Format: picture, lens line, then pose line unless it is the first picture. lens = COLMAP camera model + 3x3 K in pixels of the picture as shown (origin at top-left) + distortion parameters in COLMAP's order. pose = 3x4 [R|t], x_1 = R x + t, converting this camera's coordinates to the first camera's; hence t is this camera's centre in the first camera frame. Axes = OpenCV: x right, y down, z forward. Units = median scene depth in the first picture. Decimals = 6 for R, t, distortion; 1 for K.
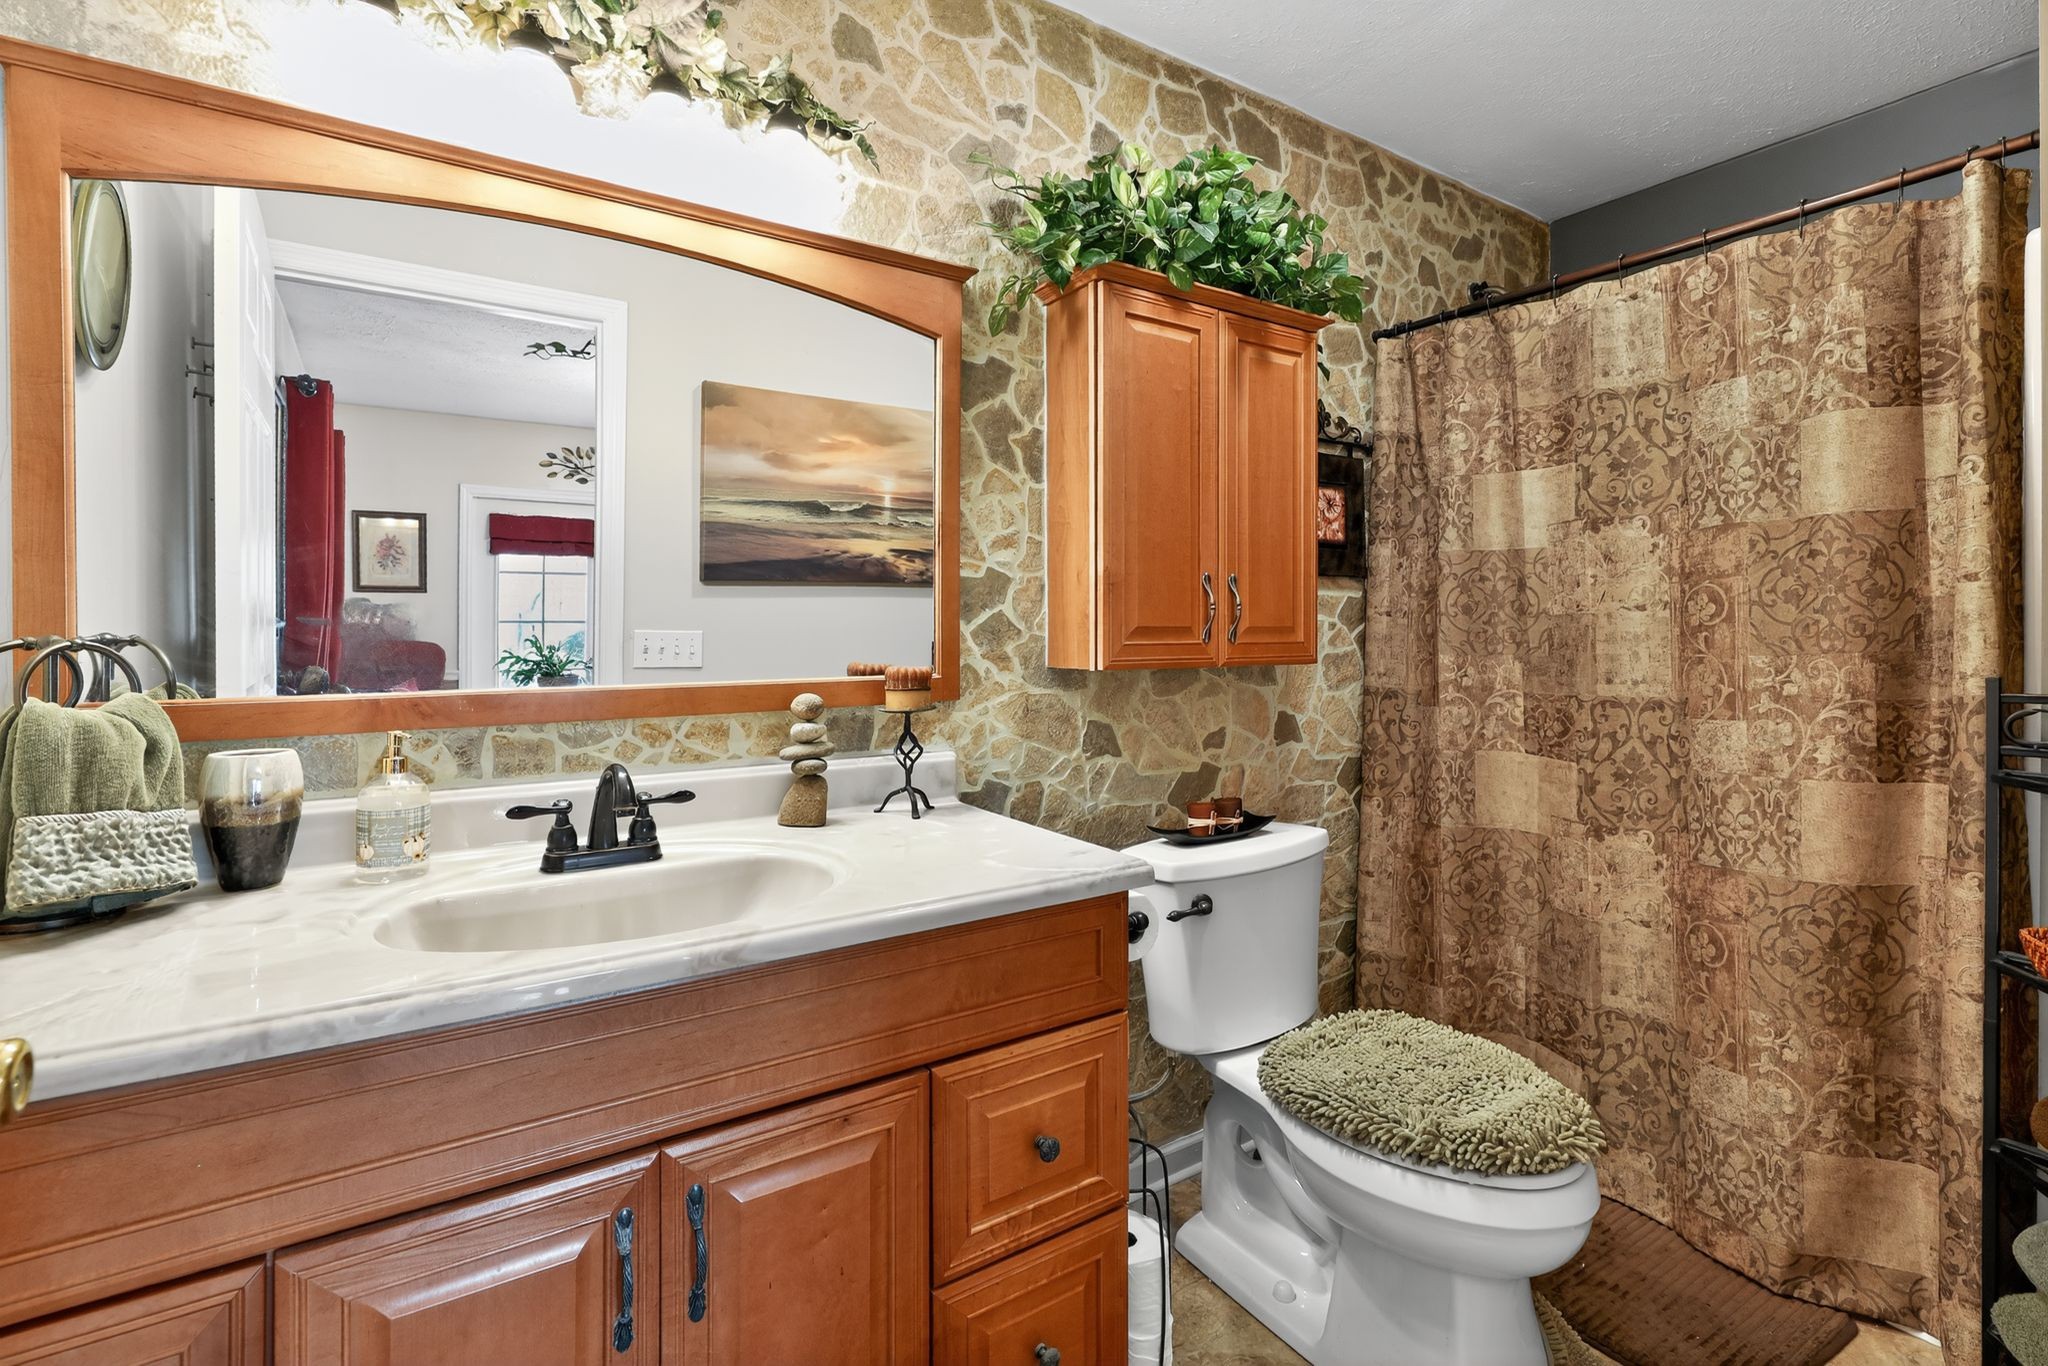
lens RADIAL K [[947.8, 0, 1024.4], [0, 947.8, 628.6], [0, 0, 1]] dist [0.002732, 0.000341]
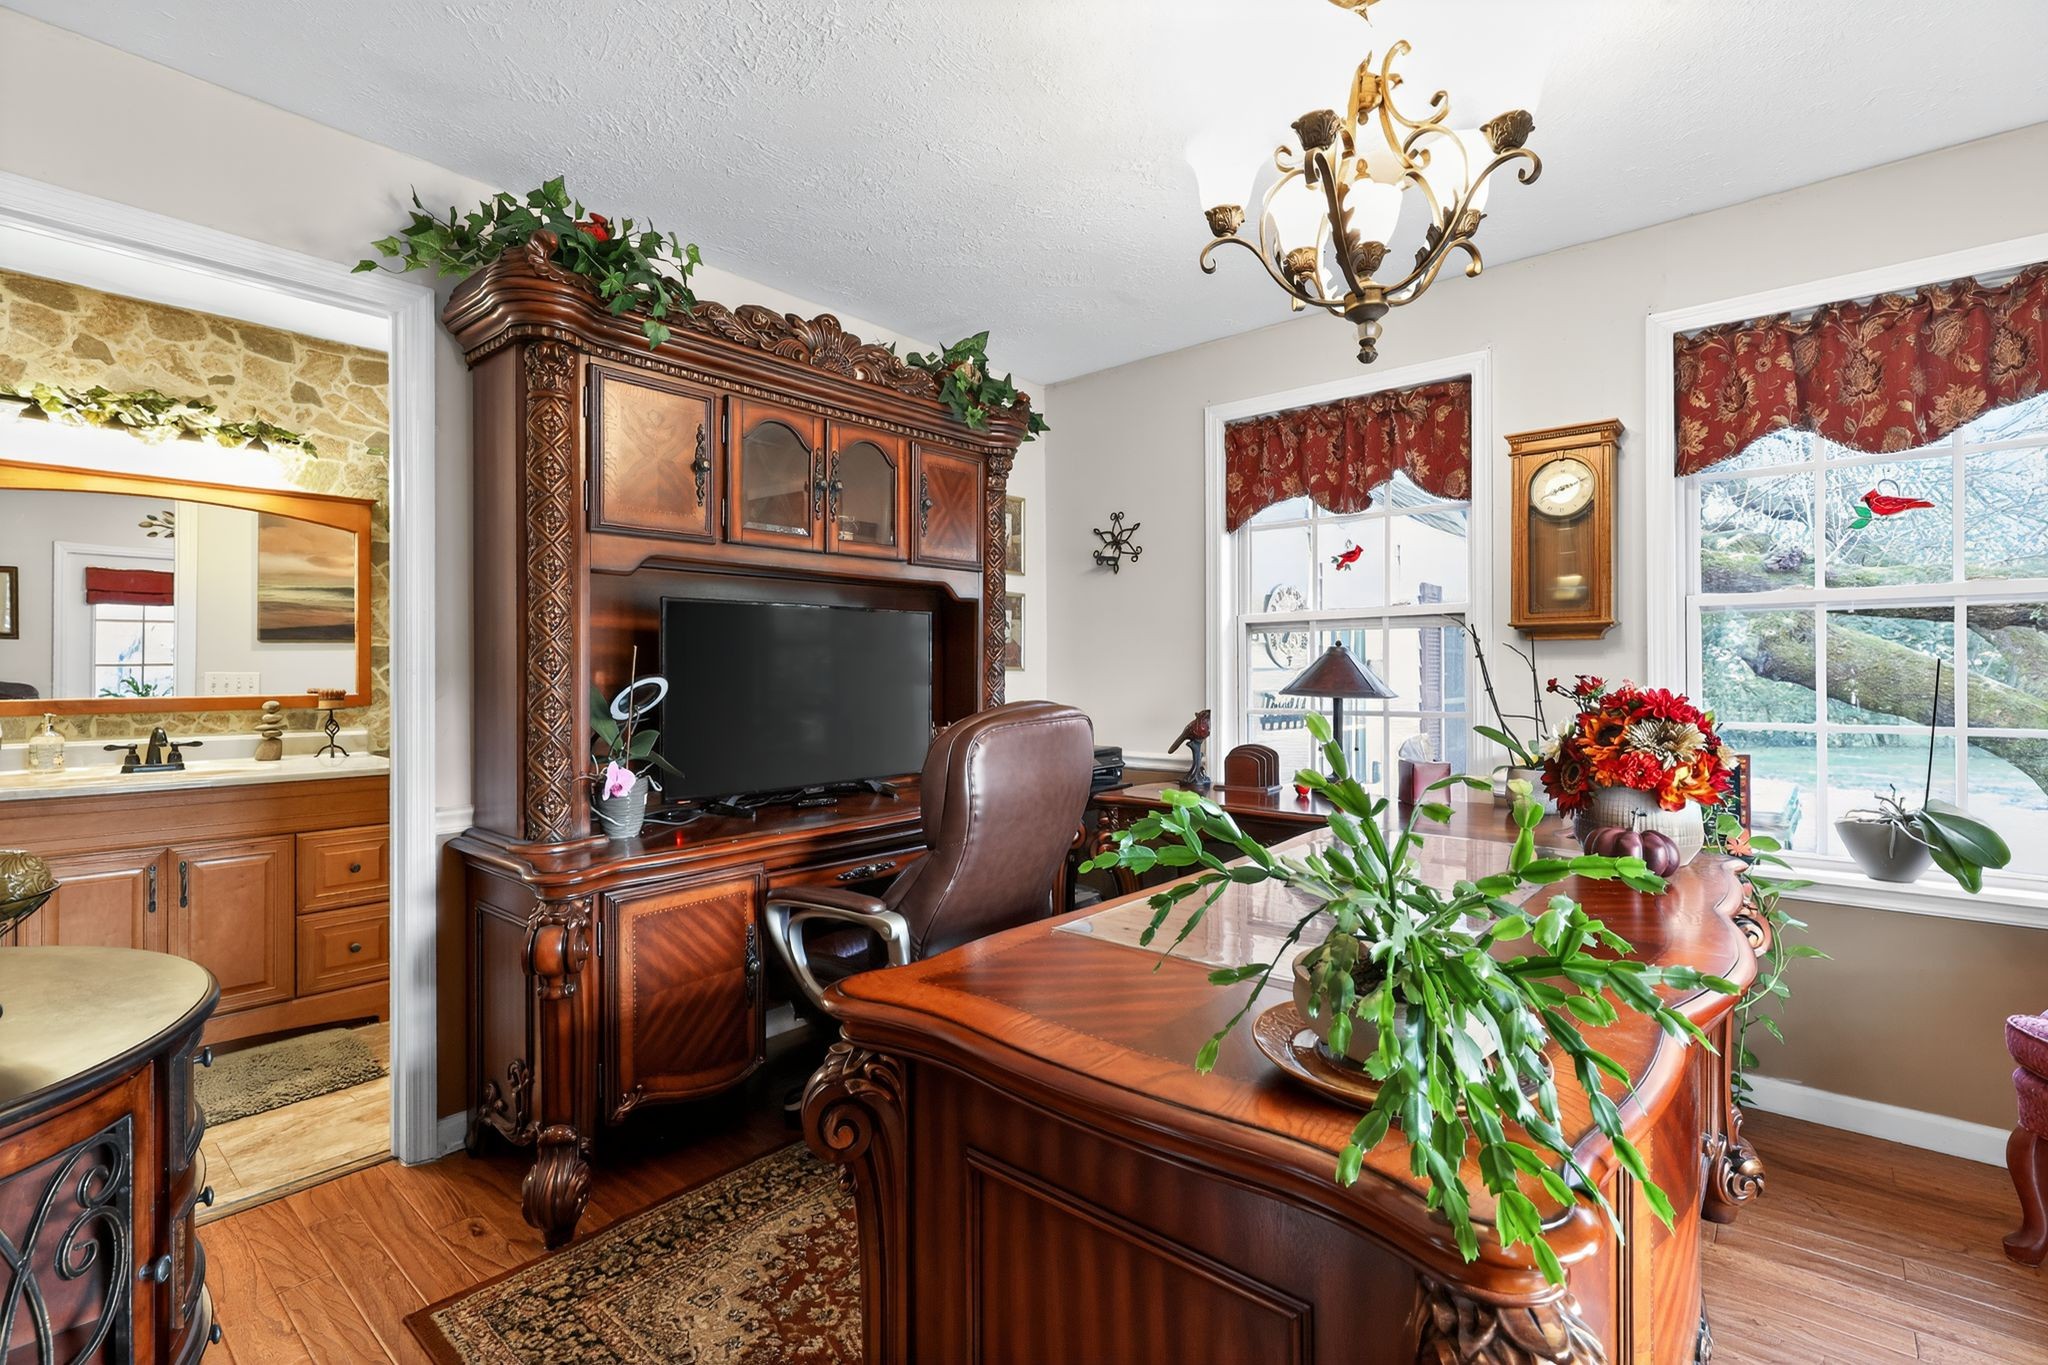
lens RADIAL K [[929.4, 0, 1018.0], [0, 929.4, 672.4], [0, 0, 1]] dist [-0.000398, -0.000462]
pose [[0.961769, -0.000276, 0.273863, 0.793728], [-0.000964, 0.999990, 0.004395, -0.008570], [-0.273862, -0.004491, 0.961759, -1.450316]]
